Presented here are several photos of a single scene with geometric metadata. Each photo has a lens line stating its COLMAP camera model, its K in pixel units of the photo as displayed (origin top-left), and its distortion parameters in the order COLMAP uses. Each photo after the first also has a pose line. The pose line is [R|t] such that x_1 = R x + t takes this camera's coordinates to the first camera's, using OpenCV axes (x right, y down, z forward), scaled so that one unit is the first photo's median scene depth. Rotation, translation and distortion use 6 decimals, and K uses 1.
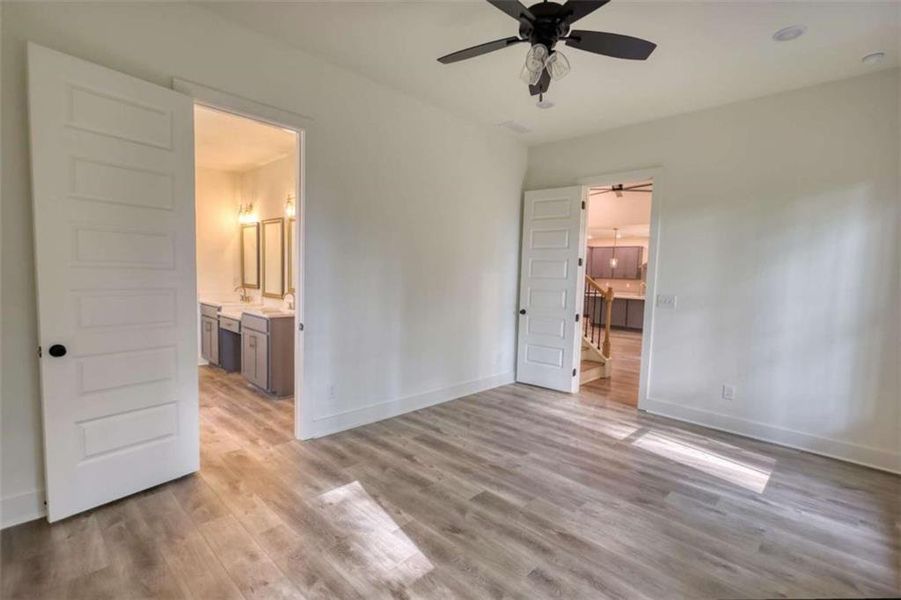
lens RADIAL K [[422.7, 0, 458.4], [0, 422.7, 299.9], [0, 0, 1]] dist [-0.000837, 0.000208]
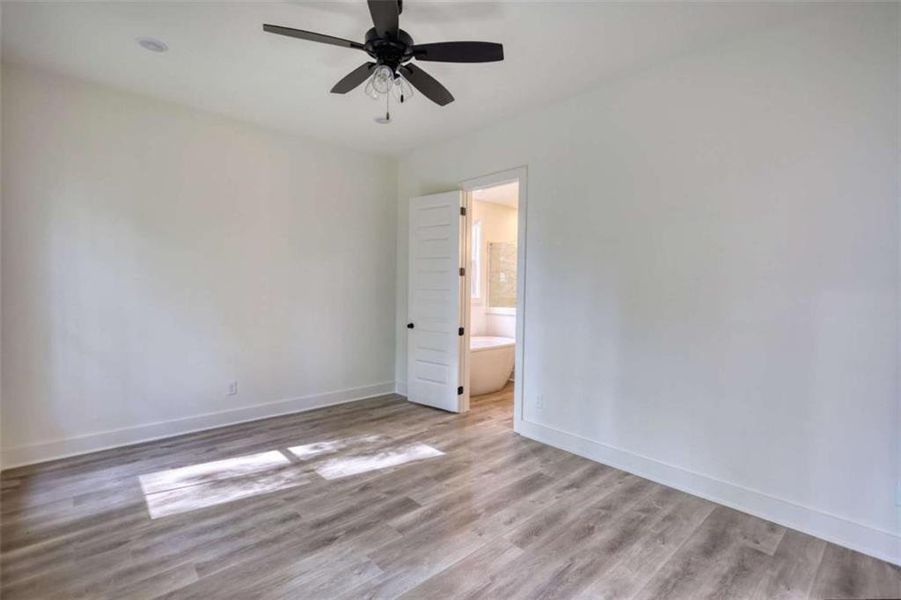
lens RADIAL K [[422.7, 0, 458.3], [0, 422.7, 300.0], [0, 0, 1]] dist [-0.000837, 0.000208]
pose [[-0.063539, 0.005817, -0.997962, 0.944418], [-0.082144, 0.996559, 0.011039, -0.045016], [0.994593, 0.082678, -0.062843, 0.997793]]
